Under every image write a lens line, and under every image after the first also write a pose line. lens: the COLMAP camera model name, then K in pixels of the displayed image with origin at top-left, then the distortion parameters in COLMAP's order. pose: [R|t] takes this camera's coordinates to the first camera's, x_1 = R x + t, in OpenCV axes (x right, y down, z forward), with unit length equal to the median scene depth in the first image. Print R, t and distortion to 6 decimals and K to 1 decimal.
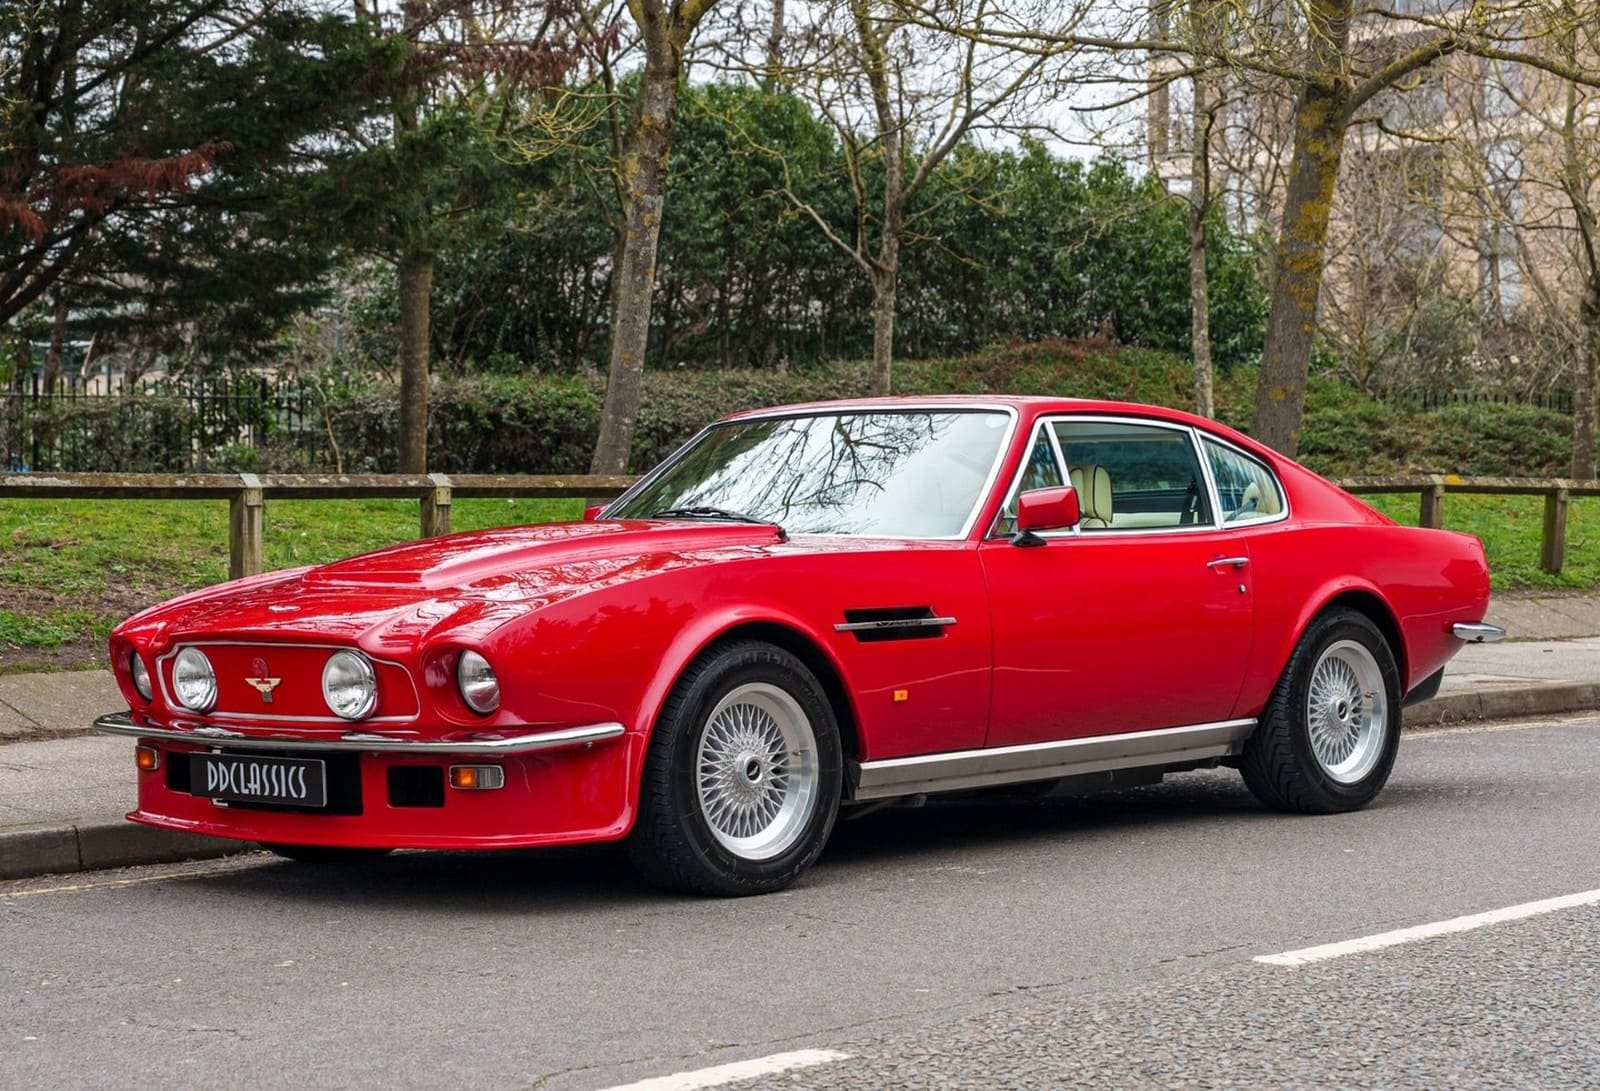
lens RADIAL K [[3153.9, 0, 800.0], [0, 3153.9, 545.5], [0, 0, 1]] dist [-0.004388, 0.120290]
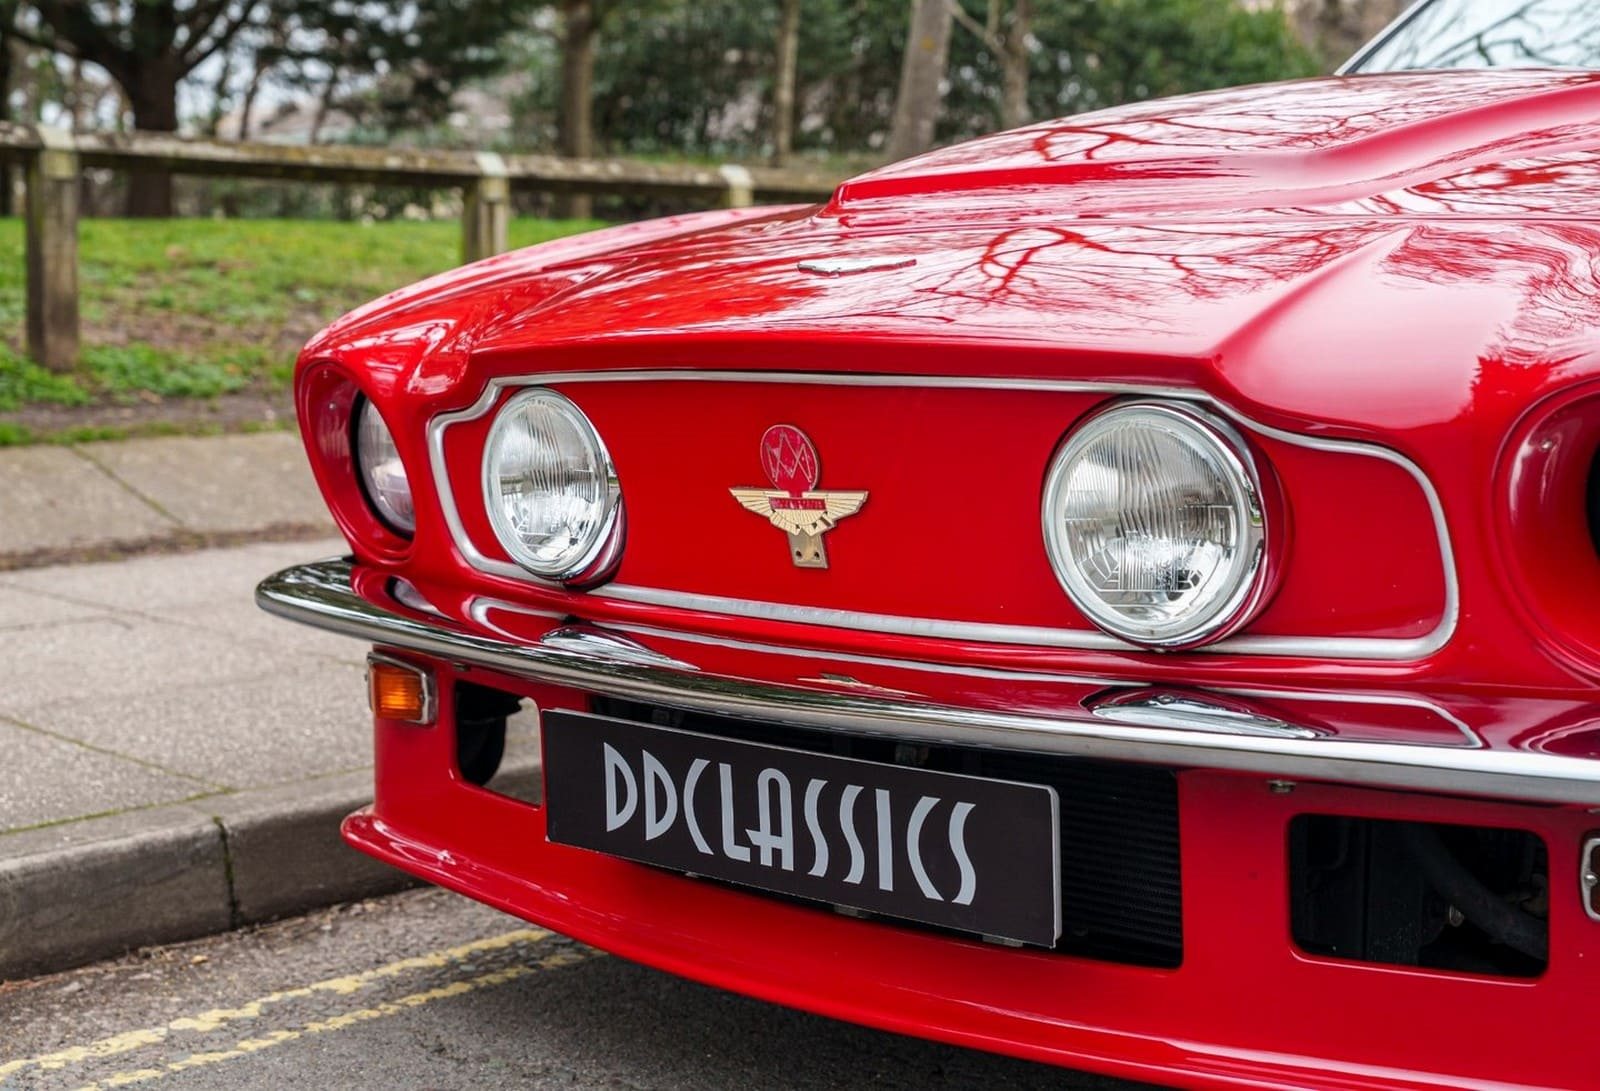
lens RADIAL K [[2386.3, 0, 800.0], [0, 2386.3, 545.5], [0, 0, 1]] dist [0.029396, 0.065965]
pose [[0.999962, 0.005174, -0.006999, -0.160841], [-0.004519, 0.995881, 0.090557, 0.025196], [0.007439, -0.090522, 0.995867, 0.734148]]
